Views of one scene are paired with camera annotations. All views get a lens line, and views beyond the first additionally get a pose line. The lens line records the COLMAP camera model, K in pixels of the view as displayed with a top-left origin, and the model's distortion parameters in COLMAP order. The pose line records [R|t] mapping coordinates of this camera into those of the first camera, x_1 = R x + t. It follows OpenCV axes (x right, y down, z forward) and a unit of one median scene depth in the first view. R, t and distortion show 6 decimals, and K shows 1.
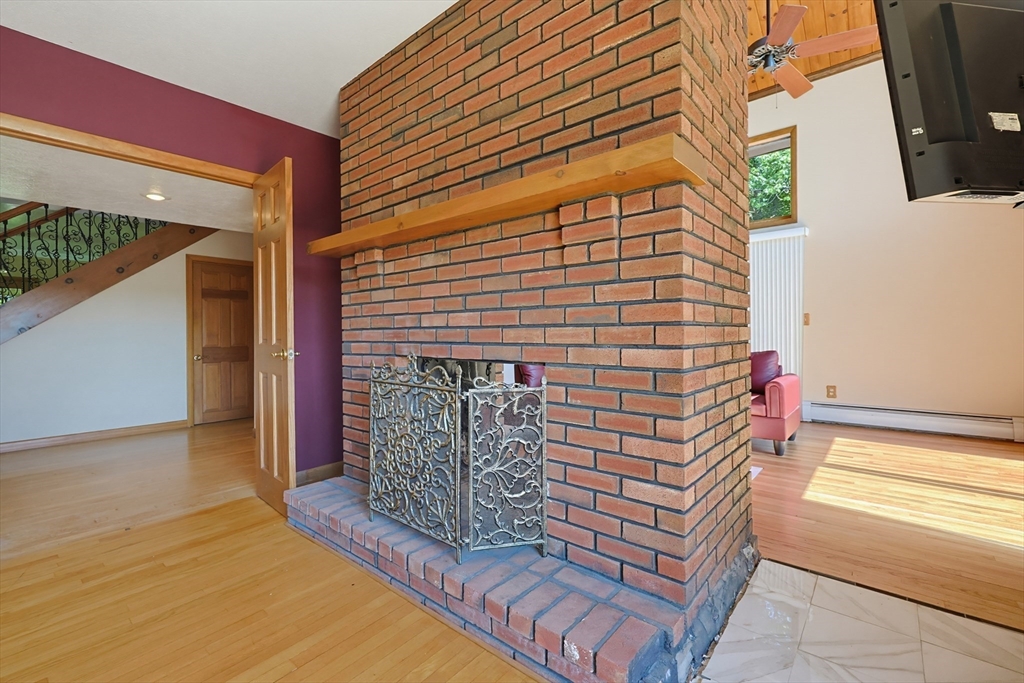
lens RADIAL K [[446.9, 0, 508.1], [0, 446.9, 341.8], [0, 0, 1]] dist [0.001185, 0.000115]
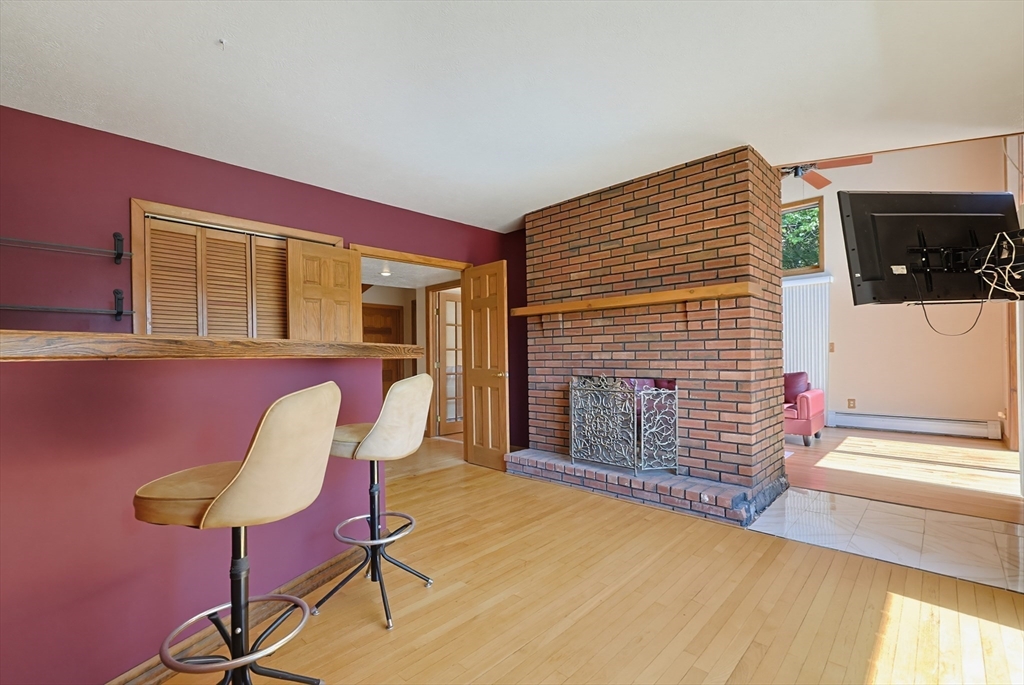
lens RADIAL K [[442.0, 0, 512.0], [0, 442.0, 364.3], [0, 0, 1]] dist [-0.001775, -0.000319]
pose [[0.997898, -0.003960, -0.064680, -0.505123], [0.004009, 0.999992, 0.000626, -0.019511], [0.064677, -0.000884, 0.997906, -0.981924]]
